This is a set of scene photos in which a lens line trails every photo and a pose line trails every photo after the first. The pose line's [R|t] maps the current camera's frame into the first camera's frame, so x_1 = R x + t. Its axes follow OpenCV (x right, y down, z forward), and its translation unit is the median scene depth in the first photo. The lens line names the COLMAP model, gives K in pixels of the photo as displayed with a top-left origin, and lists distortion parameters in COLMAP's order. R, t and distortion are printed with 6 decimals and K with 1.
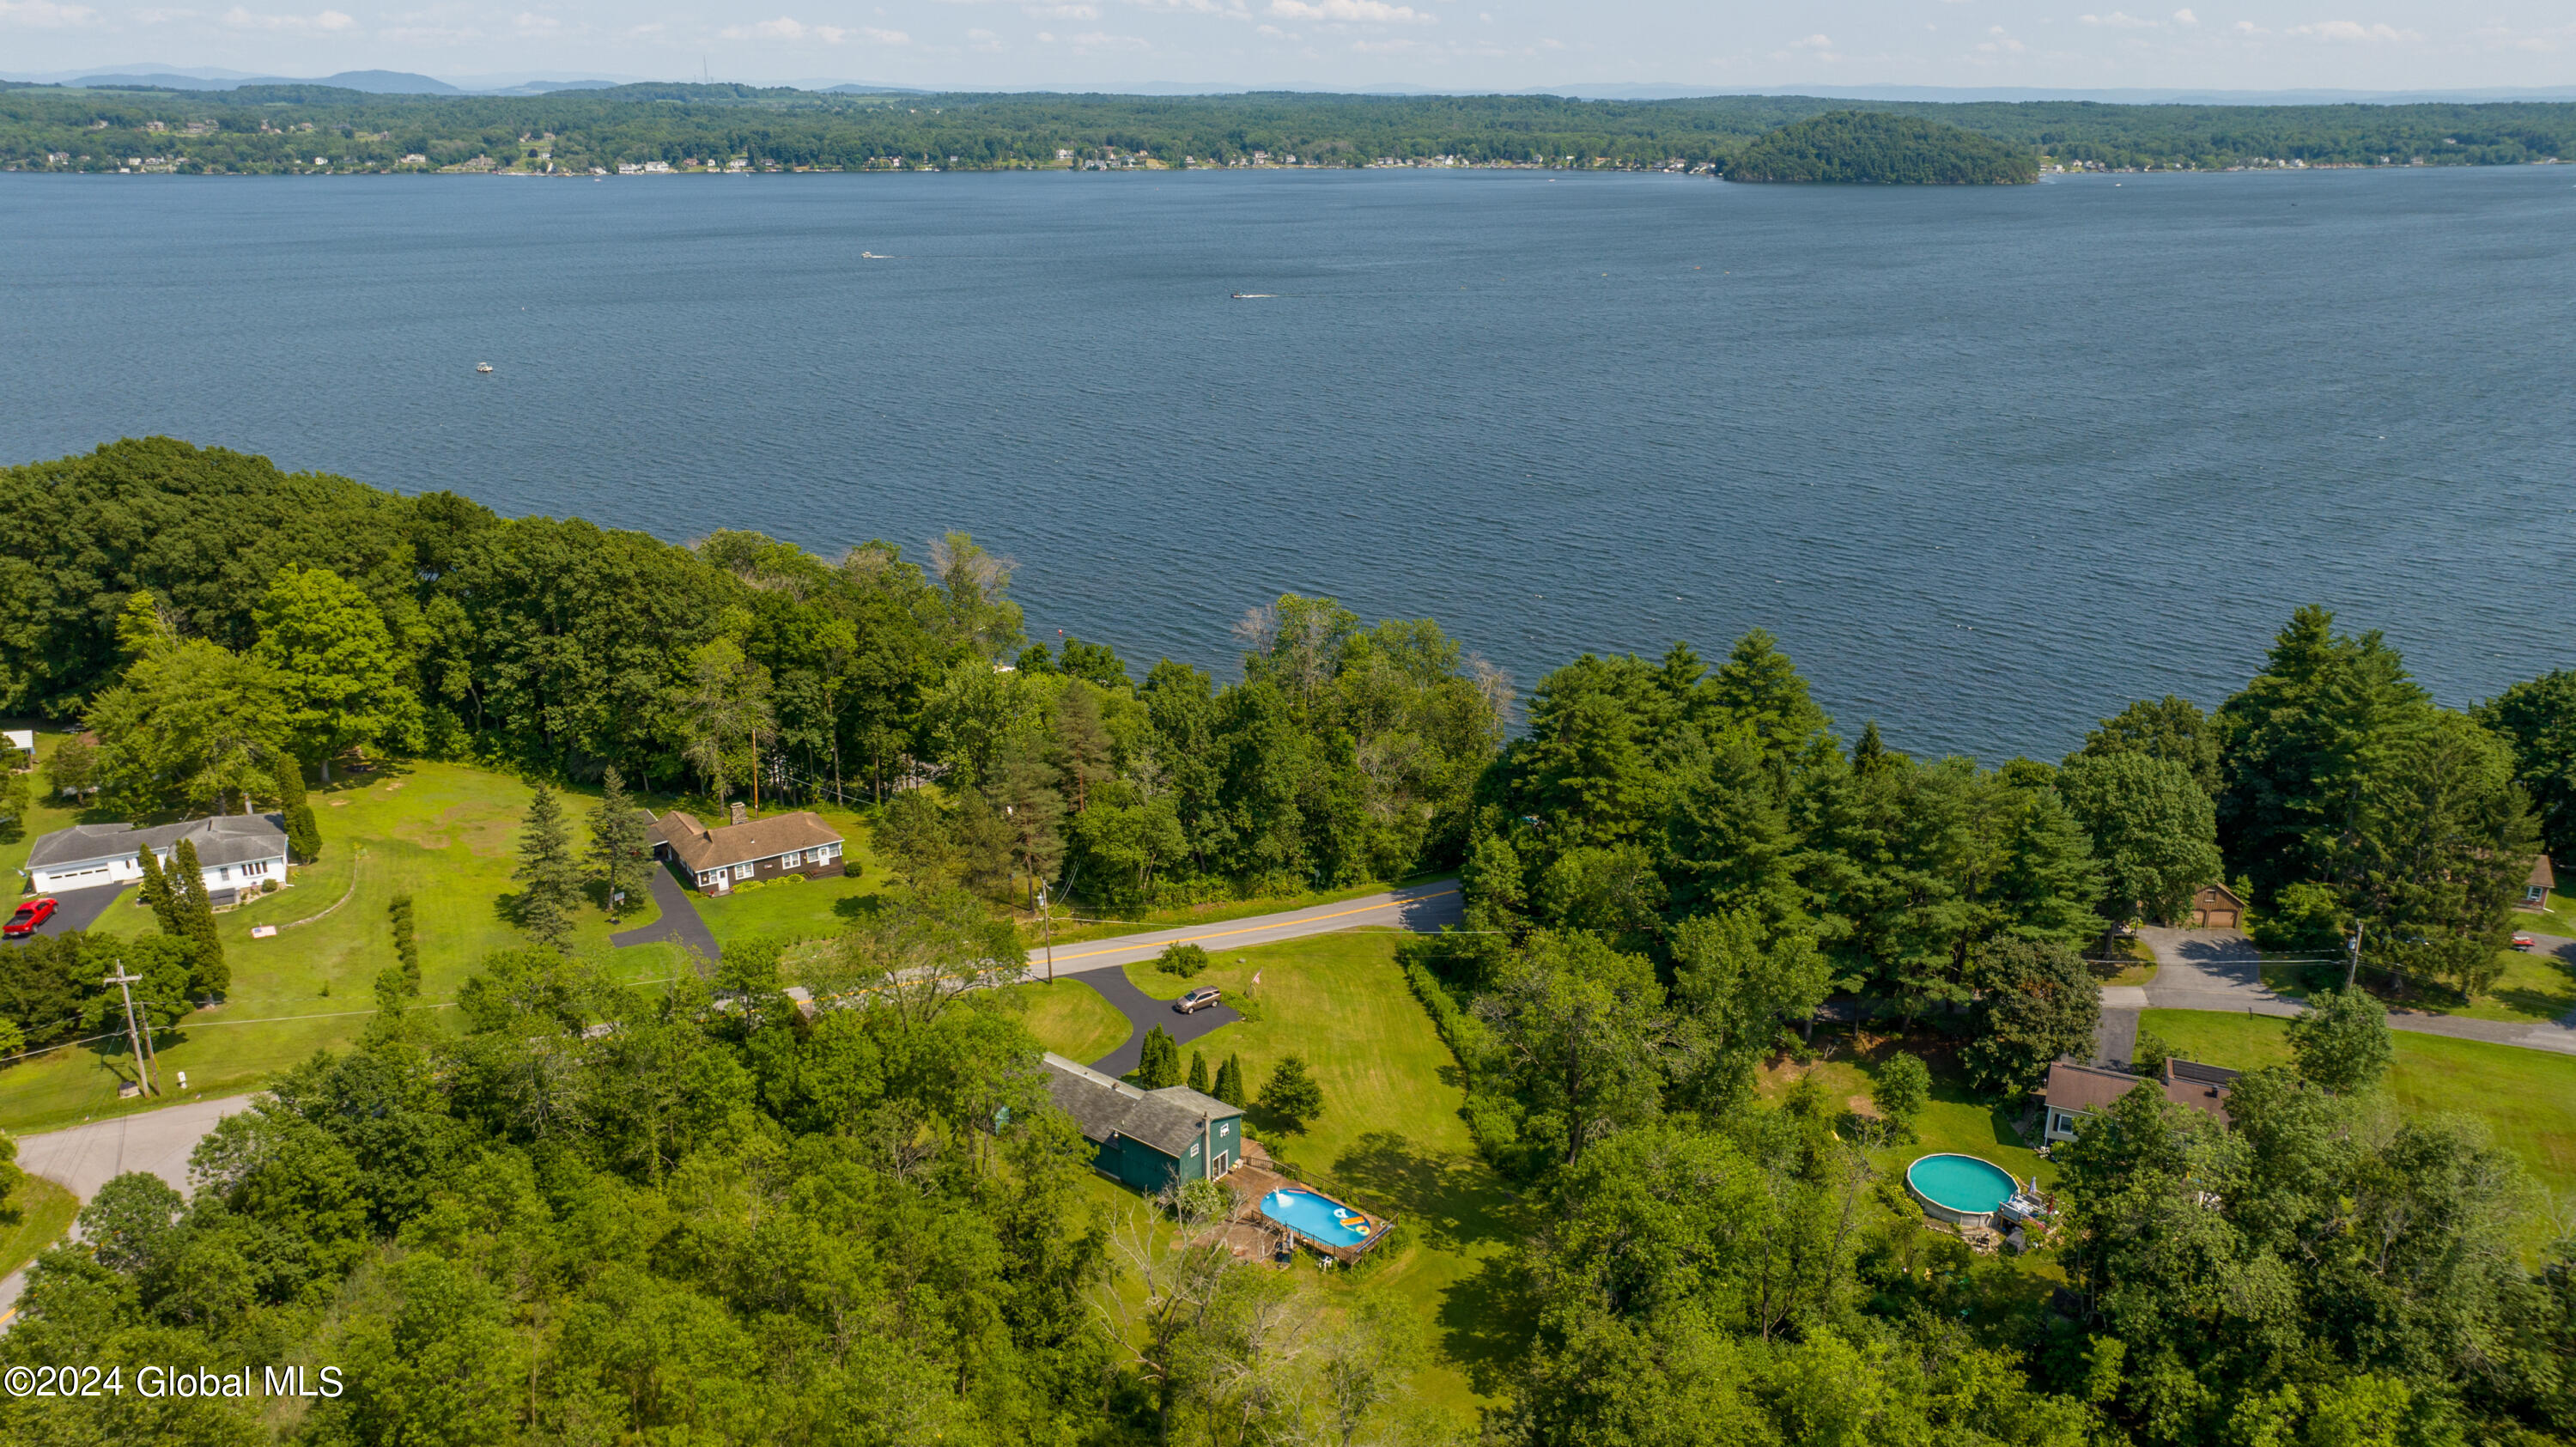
lens RADIAL K [[1811.0, 0, 1293.7], [0, 1811.0, 714.5], [0, 0, 1]] dist [-0.019672, 0.012420]
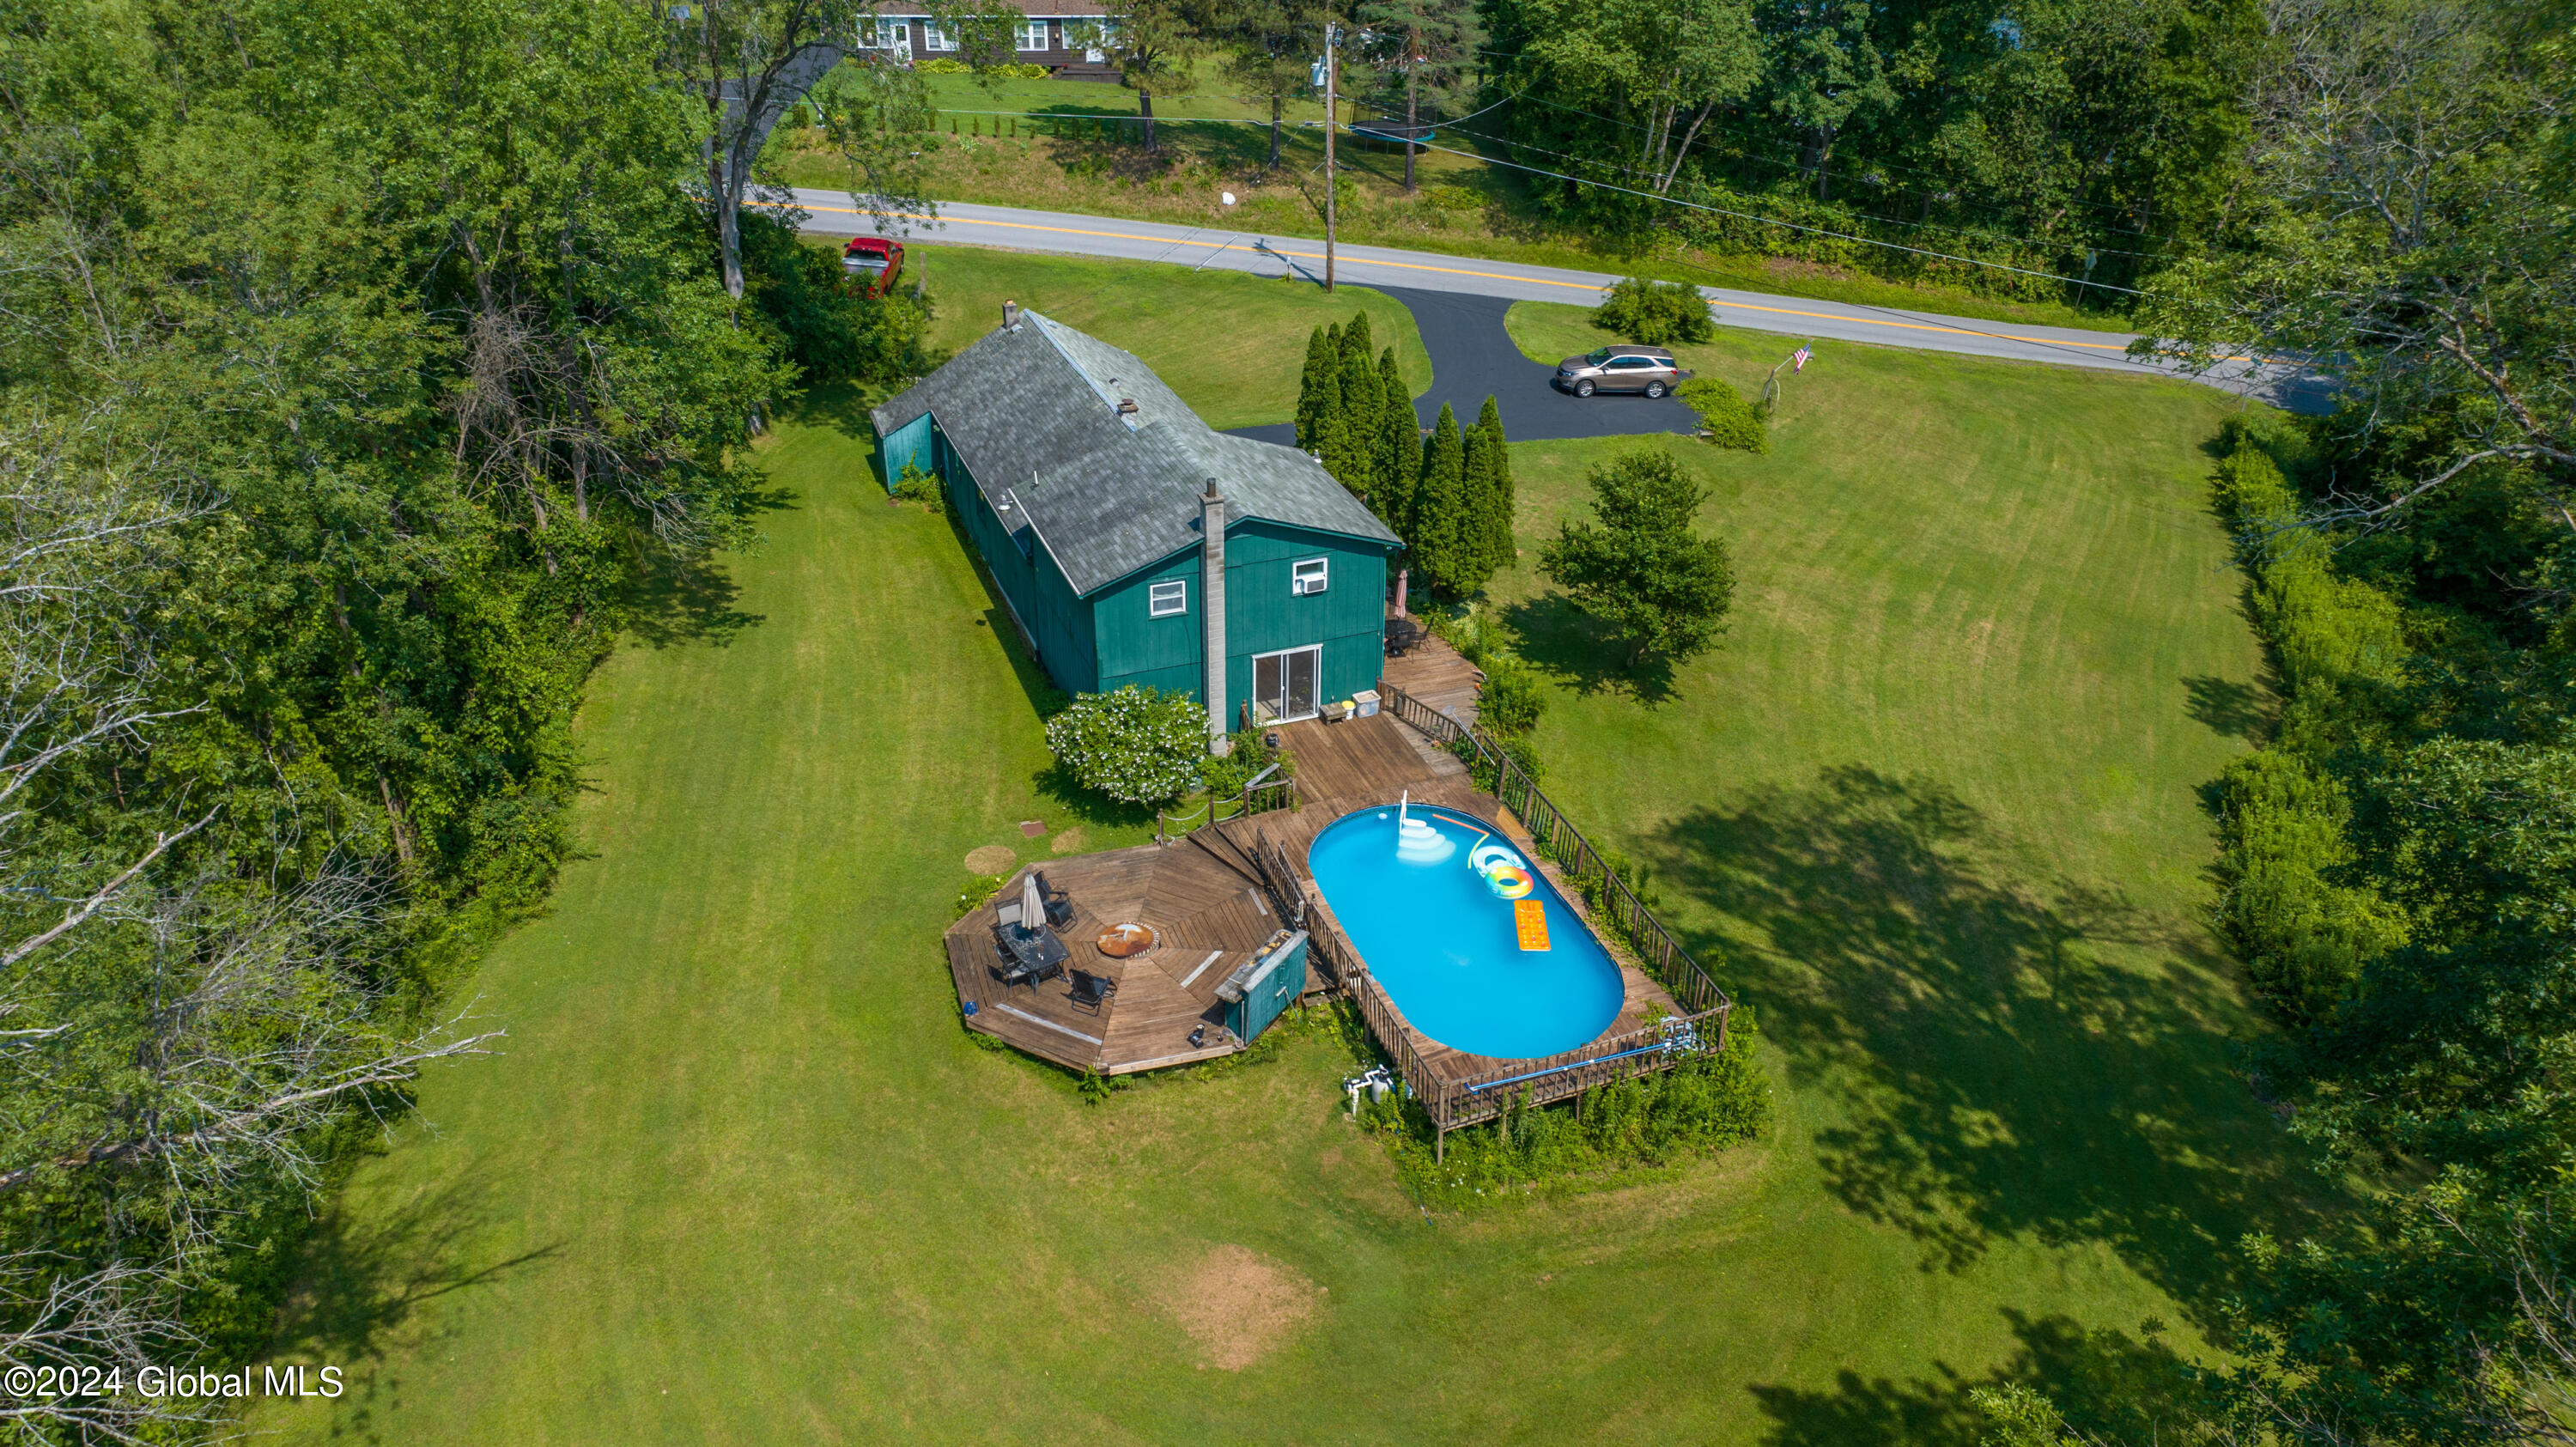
lens RADIAL K [[1811.0, 0, 1307.7], [0, 1811.0, 714.6], [0, 0, 1]] dist [-0.019672, 0.012420]
pose [[0.856778, 0.256354, -0.447453, 0.079617], [-0.171386, 0.959916, 0.221785, 0.137909], [0.486373, -0.113333, 0.866370, 0.547025]]
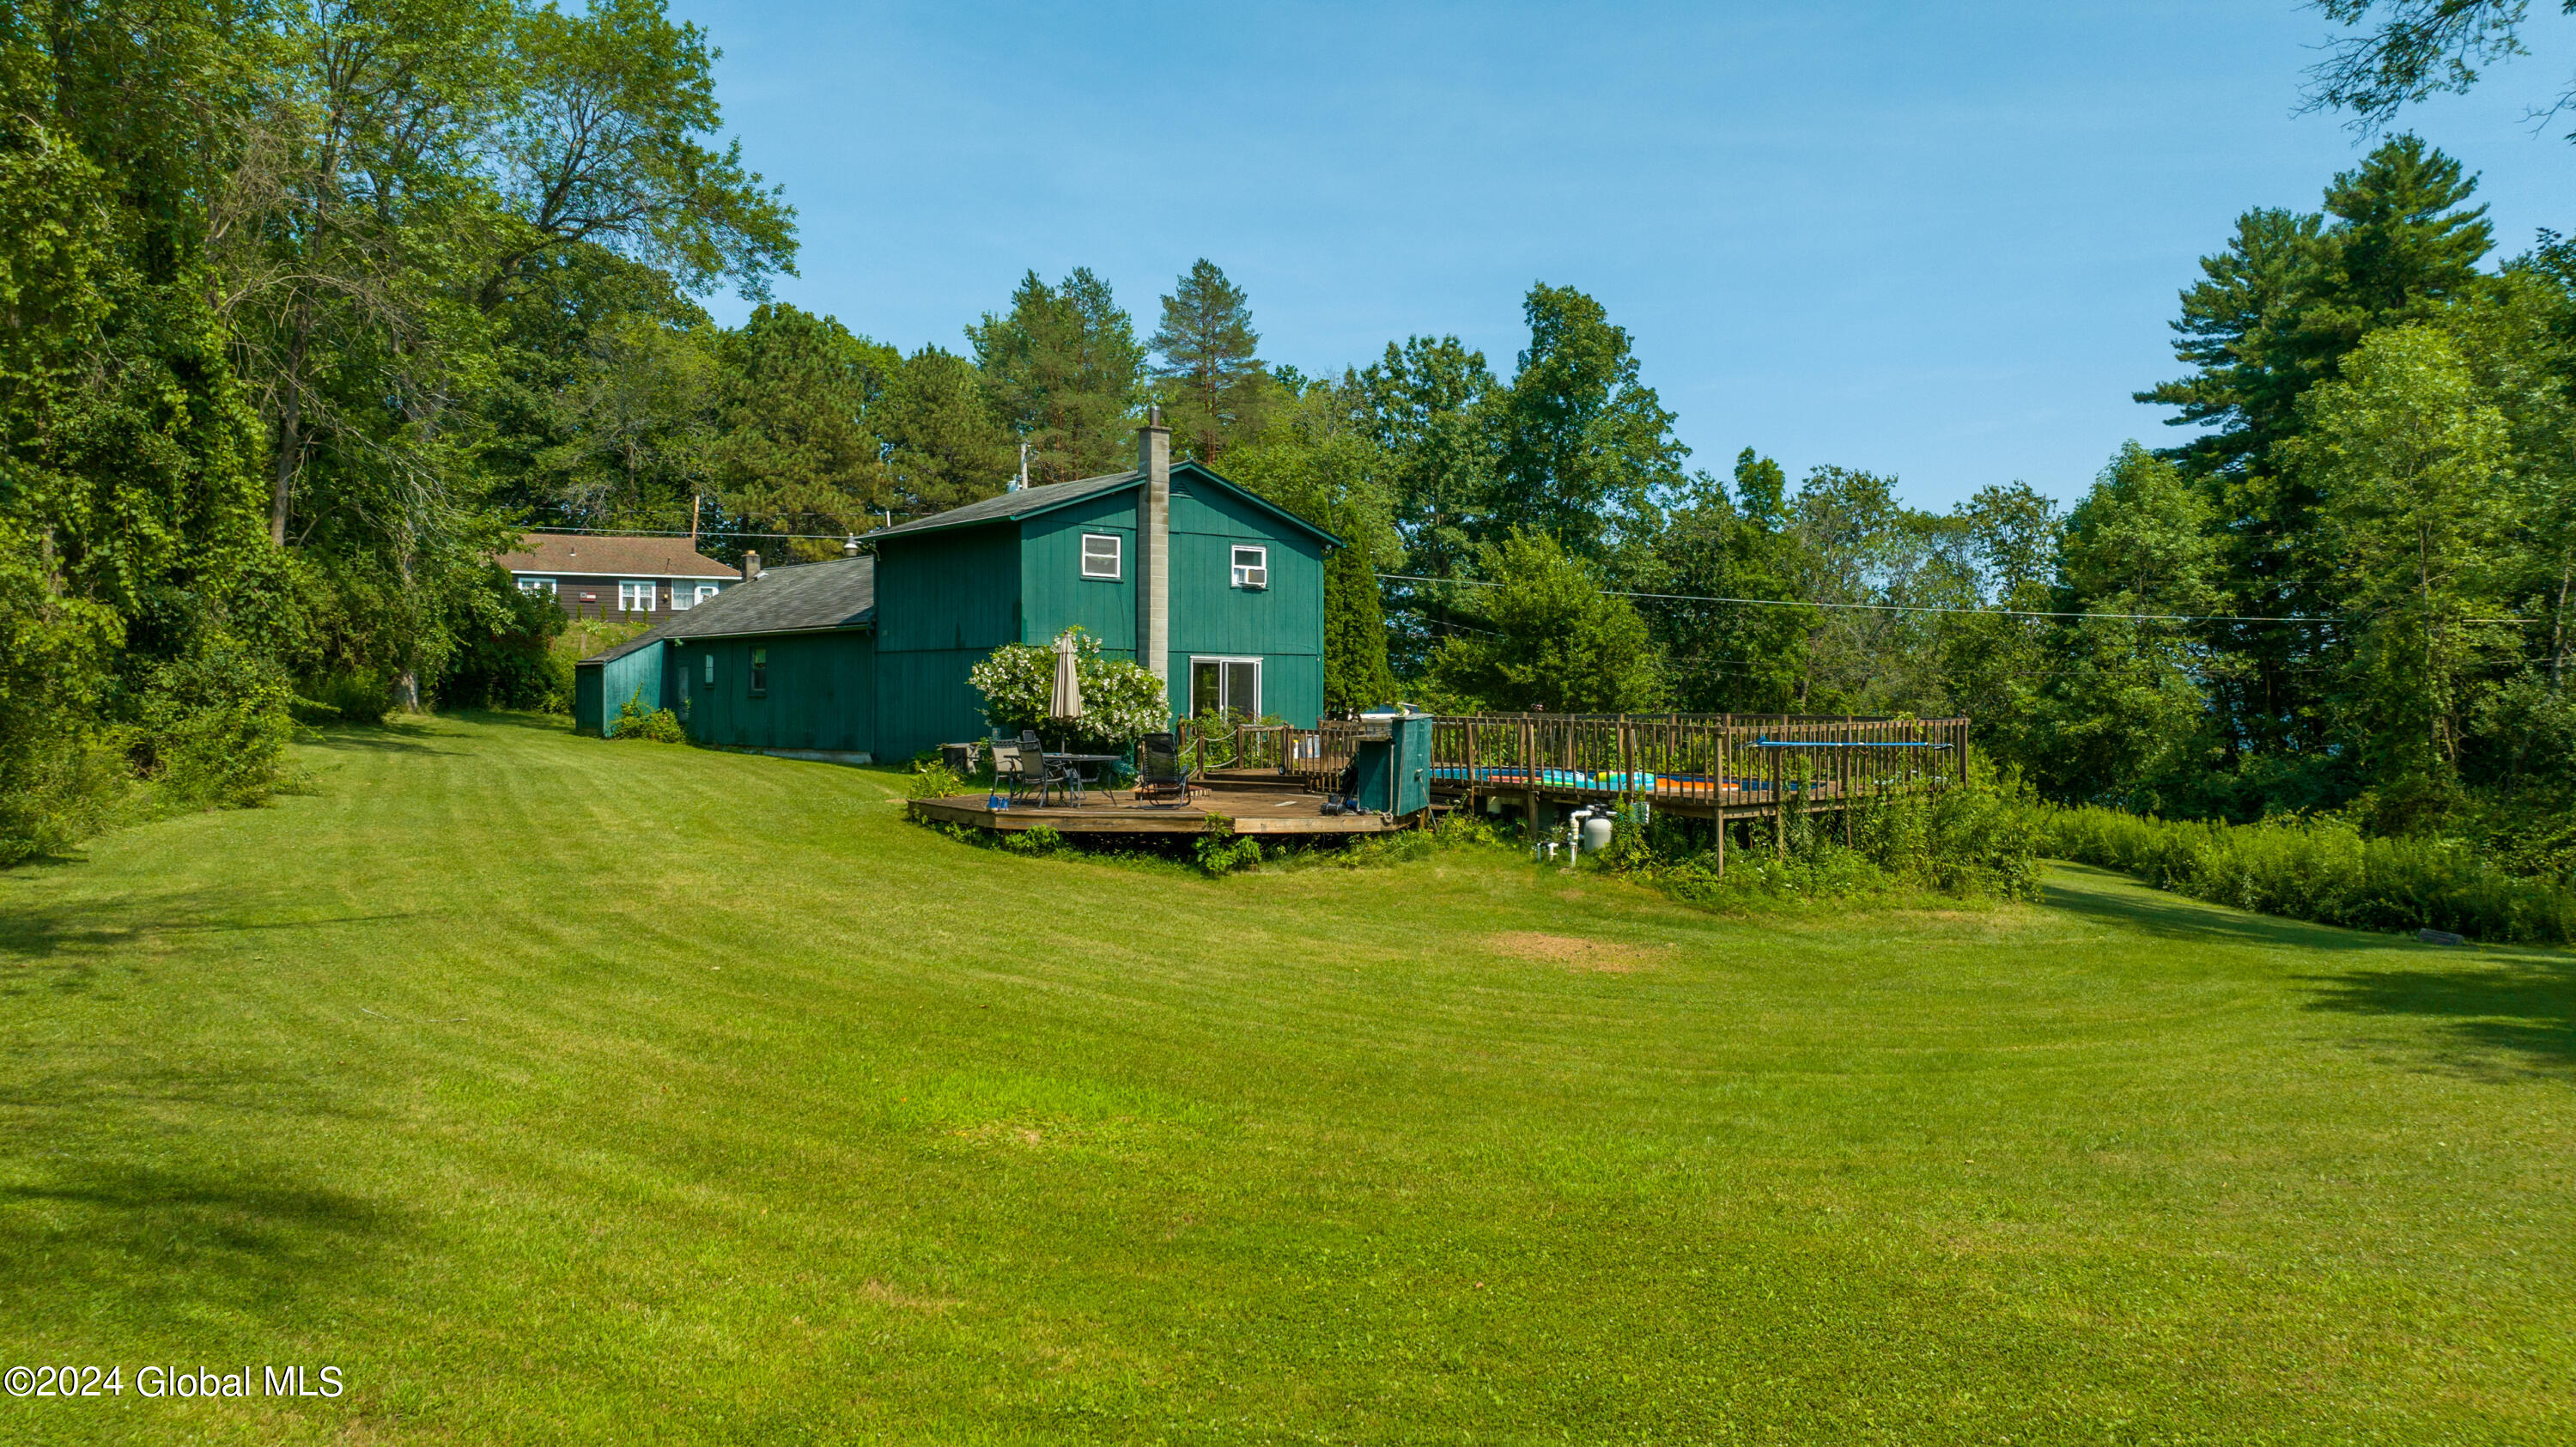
lens RADIAL K [[1811.0, 0, 1293.6], [0, 1811.0, 703.2], [0, 0, 1]] dist [-0.019672, 0.012420]
pose [[0.970257, 0.002951, -0.242060, 0.024158], [-0.079819, 0.947907, -0.308386, 0.247585], [0.228540, 0.318534, 0.919949, 0.573799]]
